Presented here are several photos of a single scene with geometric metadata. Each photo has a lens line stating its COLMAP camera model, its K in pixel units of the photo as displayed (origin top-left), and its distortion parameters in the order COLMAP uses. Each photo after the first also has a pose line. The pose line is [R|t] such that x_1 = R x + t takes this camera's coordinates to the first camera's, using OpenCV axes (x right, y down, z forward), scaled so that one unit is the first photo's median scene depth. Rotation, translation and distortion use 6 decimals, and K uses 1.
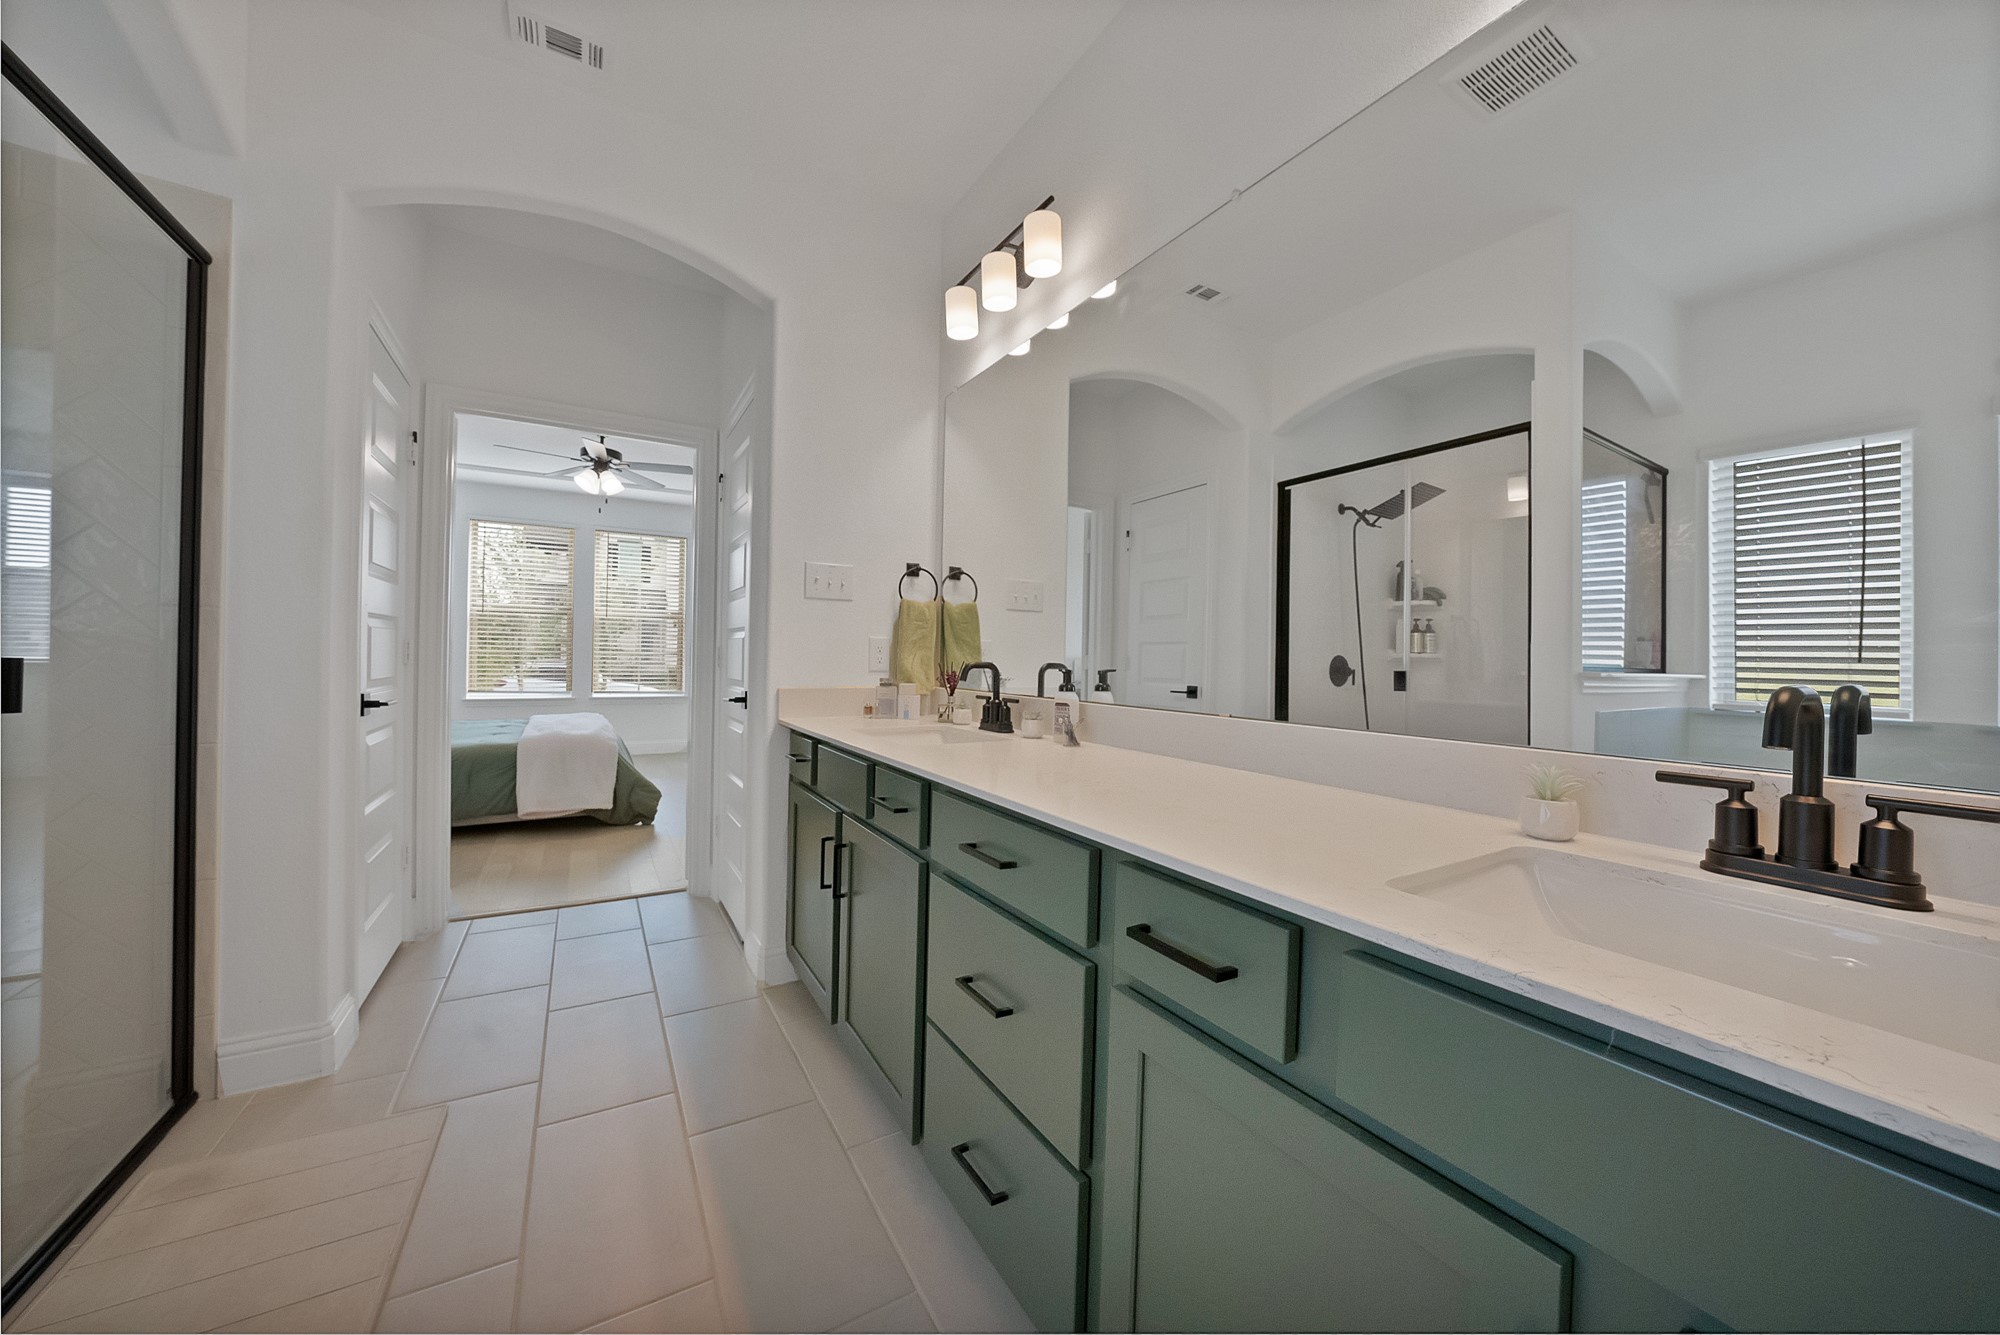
lens RADIAL K [[718.0, 0, 991.8], [0, 718.0, 659.6], [0, 0, 1]] dist [-0.016903, 0.003557]
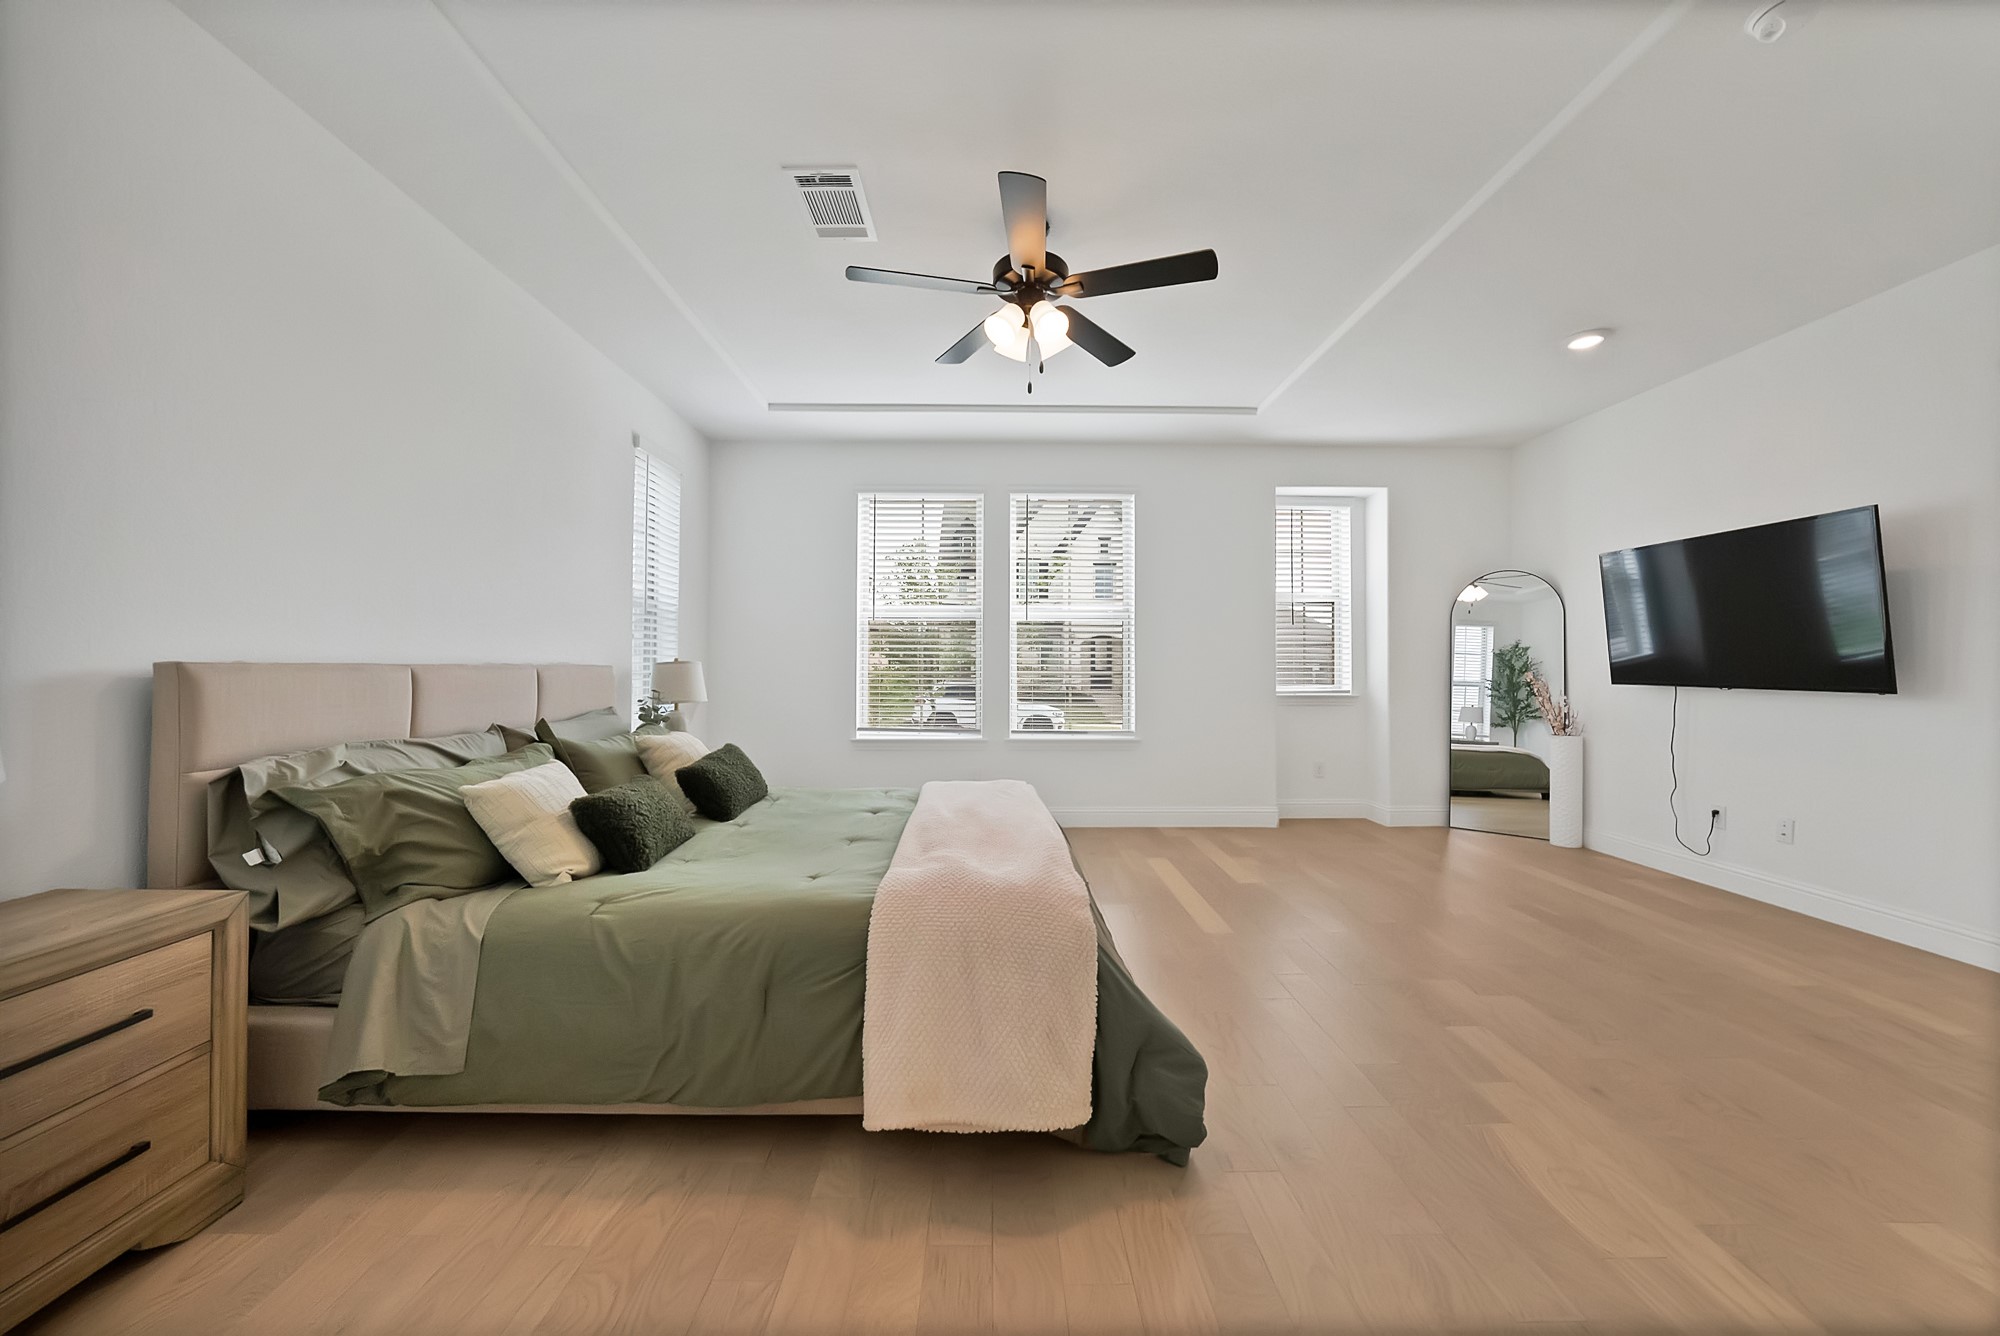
lens RADIAL K [[718.0, 0, 1002.9], [0, 718.0, 667.3], [0, 0, 1]] dist [-0.016903, 0.003557]
pose [[0.875799, -0.014027, -0.482472, -0.388524], [0.008517, 0.999871, -0.013608, -0.009838], [0.482600, 0.007809, 0.875806, 0.656143]]
